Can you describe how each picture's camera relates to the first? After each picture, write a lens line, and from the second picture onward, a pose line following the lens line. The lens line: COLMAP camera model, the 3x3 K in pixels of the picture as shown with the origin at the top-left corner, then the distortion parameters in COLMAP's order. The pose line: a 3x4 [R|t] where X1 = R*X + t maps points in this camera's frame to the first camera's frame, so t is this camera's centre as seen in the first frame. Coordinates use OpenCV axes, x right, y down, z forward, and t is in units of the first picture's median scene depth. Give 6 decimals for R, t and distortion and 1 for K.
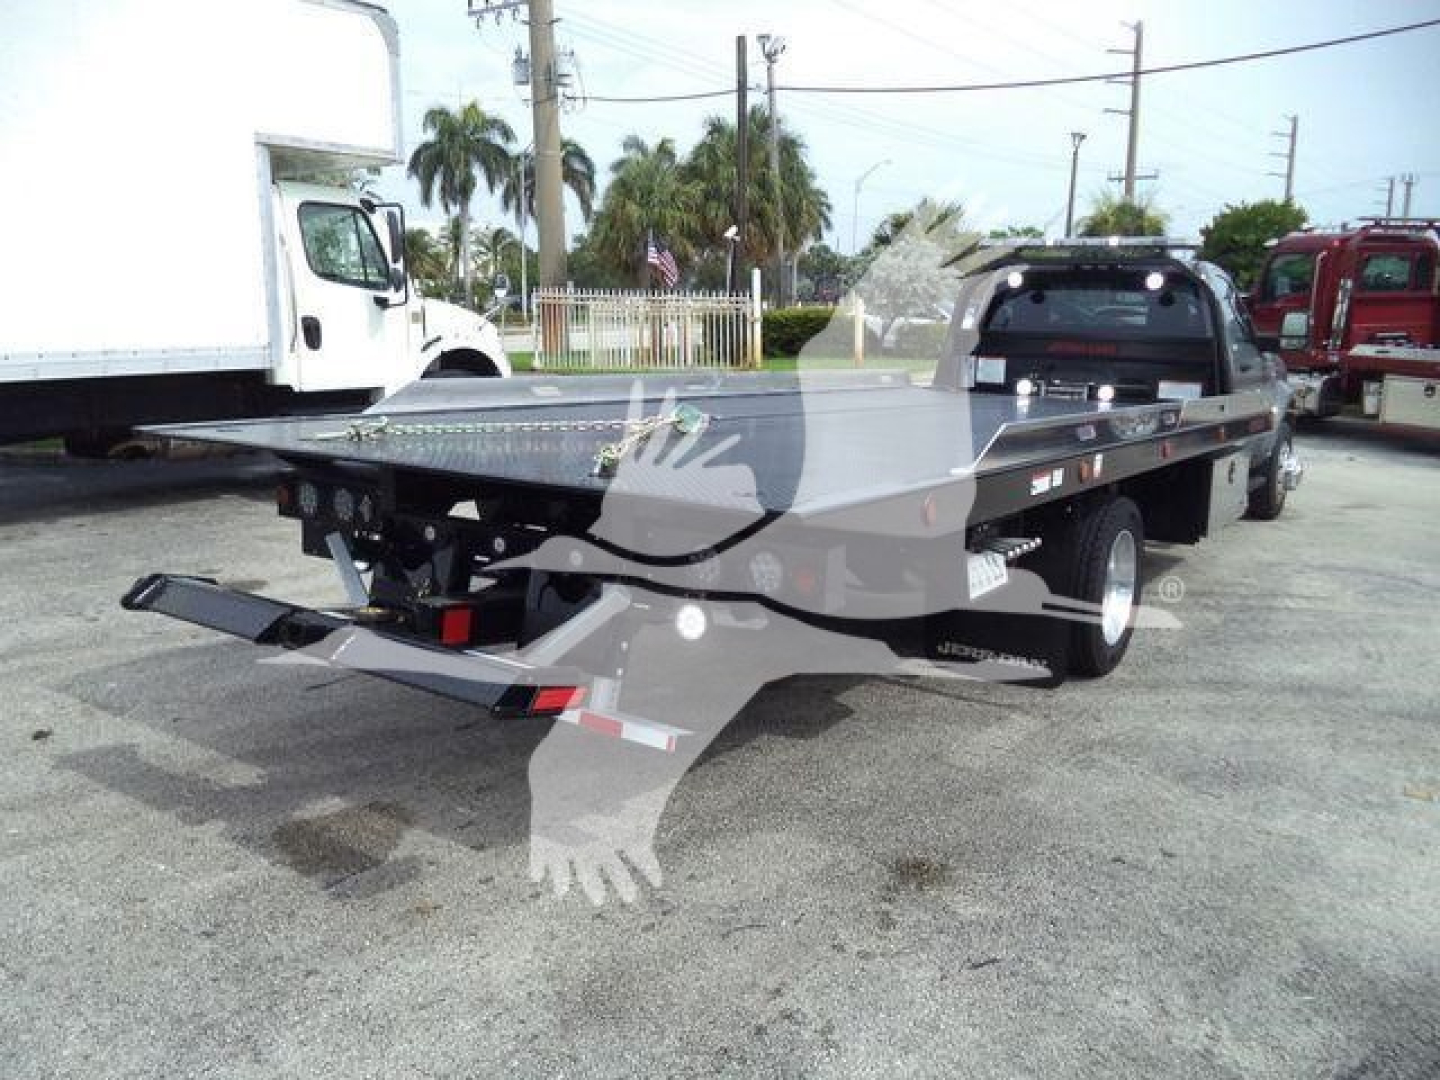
lens RADIAL K [[1170.7, 0, 728.2], [0, 1170.7, 539.9], [0, 0, 1]] dist [-0.025964, 0.006328]
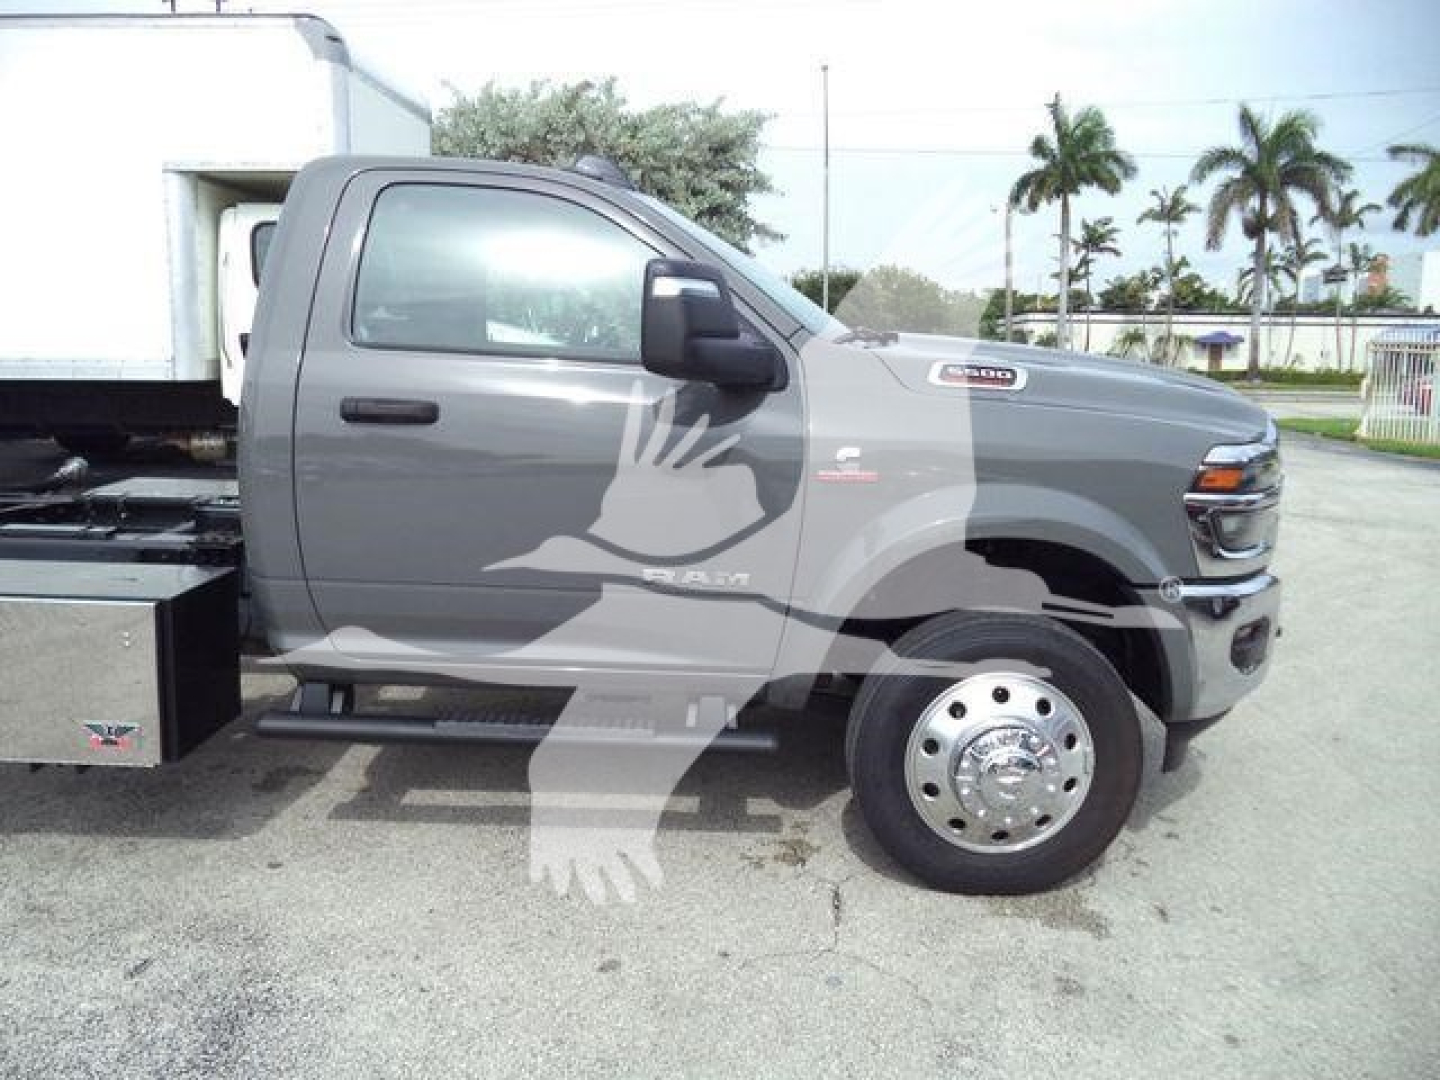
lens RADIAL K [[1170.7, 0, 709.6], [0, 1170.7, 543.3], [0, 0, 1]] dist [-0.025964, 0.006328]
pose [[0.555218, 0.136529, -0.820422, 0.440641], [-0.173466, 0.983750, 0.046317, -0.077335], [0.813414, 0.116599, 0.569879, 0.463820]]
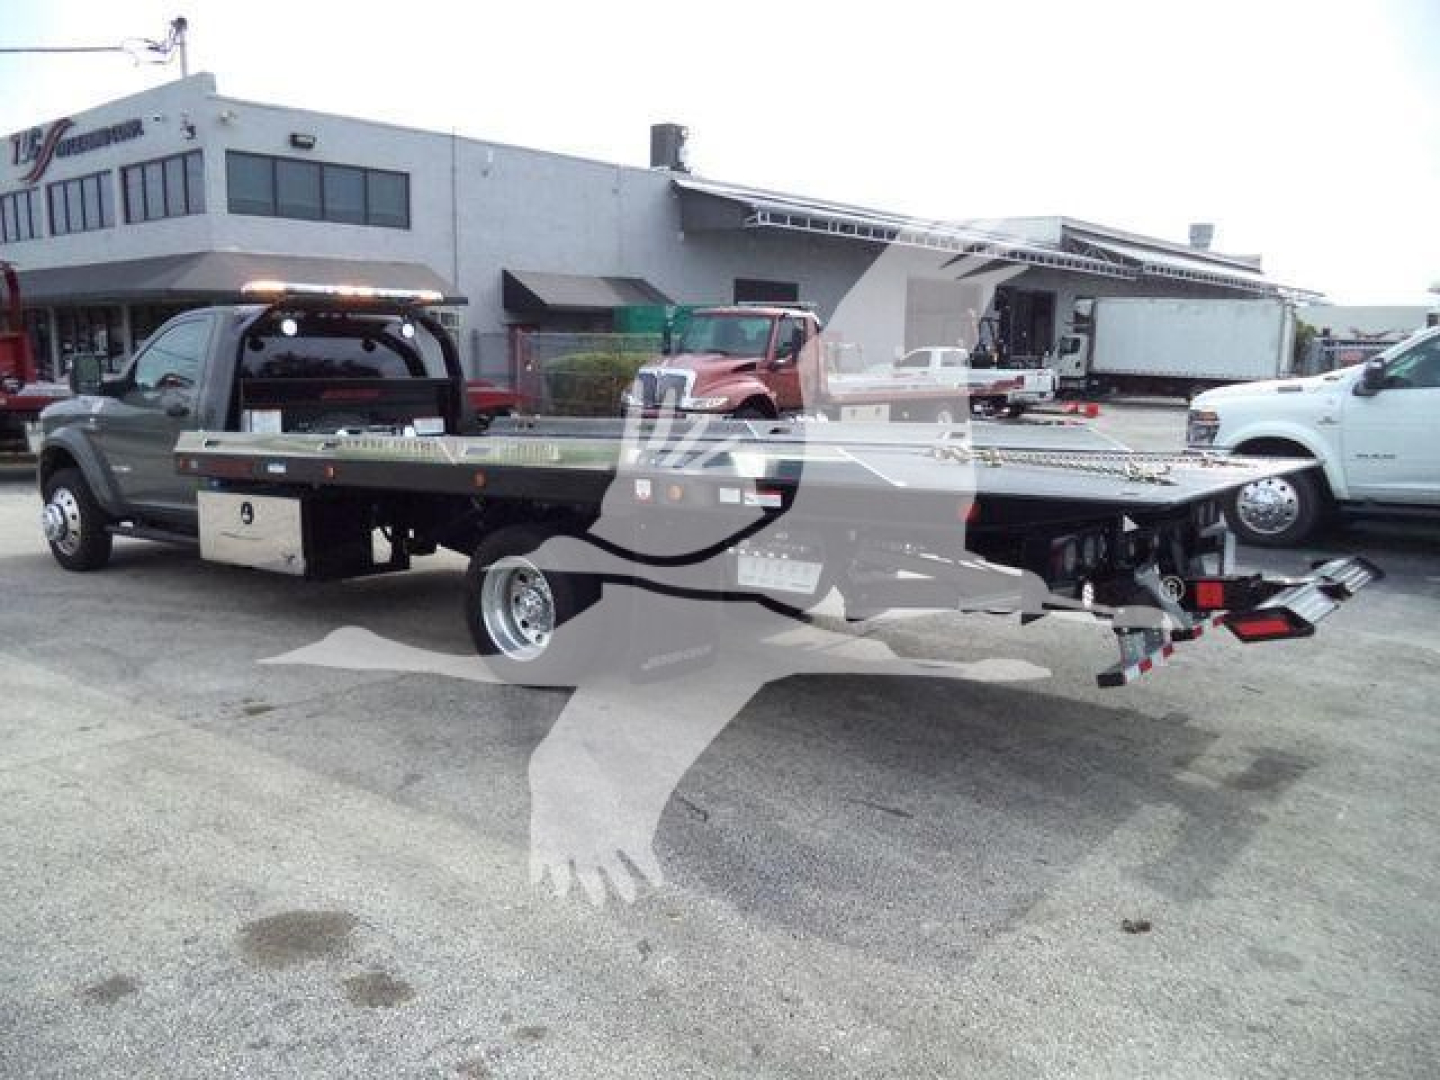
lens RADIAL K [[1170.7, 0, 700.3], [0, 1170.7, 523.4], [0, 0, 1]] dist [-0.025964, 0.006328]
pose [[0.095908, -0.161245, 0.982243, -0.378417], [0.199143, 0.969950, 0.139782, -0.073944], [-0.975266, 0.182201, 0.125137, 0.319266]]
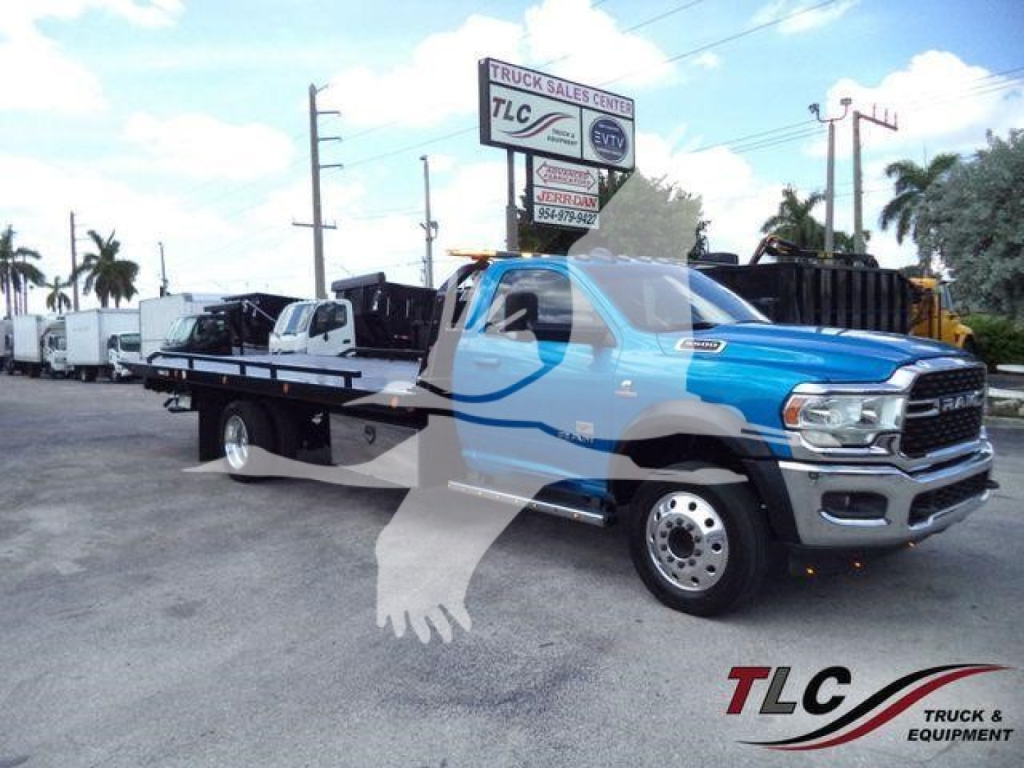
lens RADIAL K [[832.5, 0, 518.4], [0, 832.5, 389.5], [0, 0, 1]] dist [-0.025964, 0.006328]
pose [[-0.198580, 0.063724, -0.978011, 0.499925], [-0.183118, 0.977900, 0.100898, -0.089933], [0.962826, 0.199127, -0.182522, 0.524985]]
